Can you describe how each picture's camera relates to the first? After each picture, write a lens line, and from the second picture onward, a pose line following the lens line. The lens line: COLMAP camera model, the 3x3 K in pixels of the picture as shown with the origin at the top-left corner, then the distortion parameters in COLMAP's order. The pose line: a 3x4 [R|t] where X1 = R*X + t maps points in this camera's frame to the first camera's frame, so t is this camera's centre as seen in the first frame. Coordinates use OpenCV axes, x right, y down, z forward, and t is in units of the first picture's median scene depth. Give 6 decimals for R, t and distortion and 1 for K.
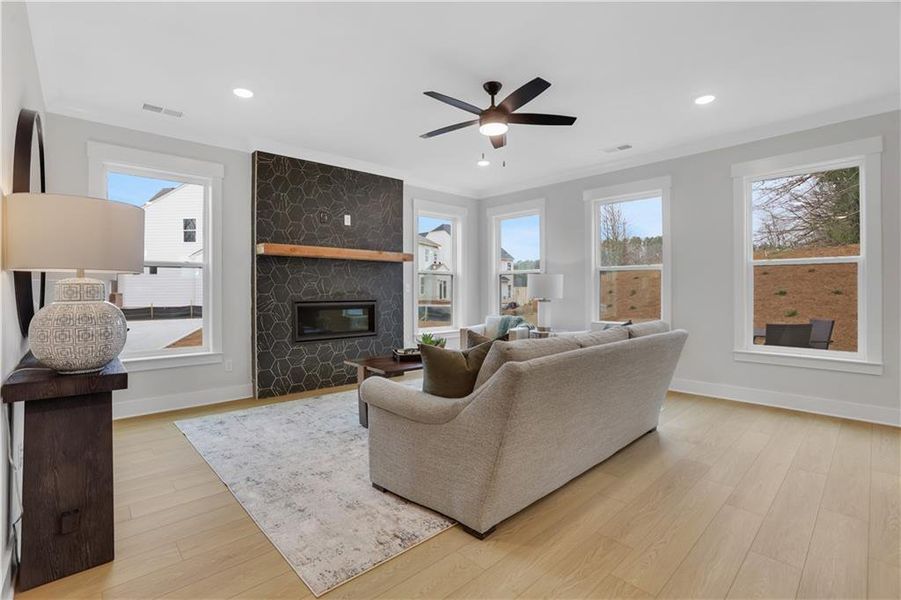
lens RADIAL K [[416.8, 0, 446.7], [0, 416.8, 294.4], [0, 0, 1]] dist [-0.035107, 0.003631]
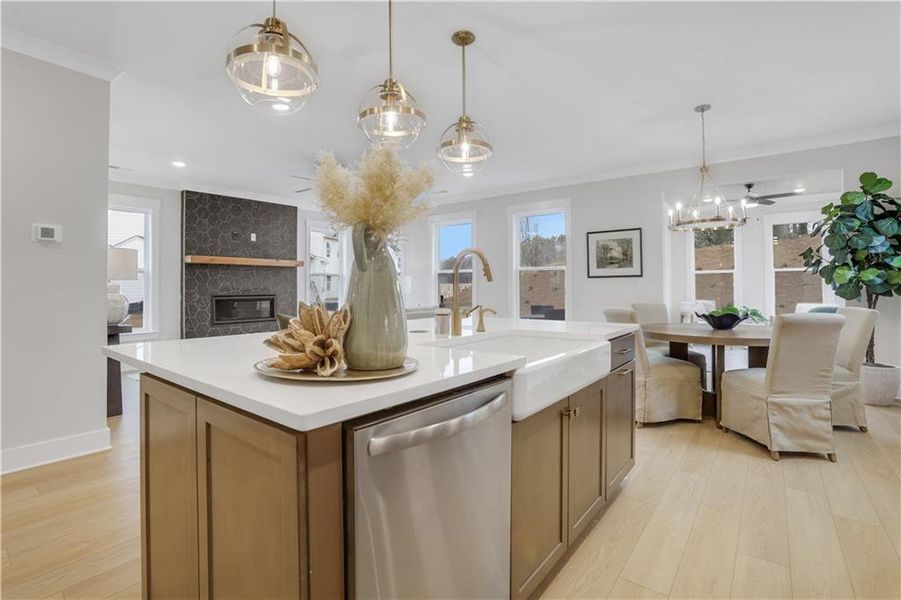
lens RADIAL K [[416.8, 0, 436.3], [0, 416.8, 288.0], [0, 0, 1]] dist [-0.035107, 0.003631]
pose [[0.989539, -0.001375, 0.144262, 0.169402], [0.002700, 0.999956, -0.008987, 0.005301], [-0.144243, 0.009283, 0.989499, -0.463040]]
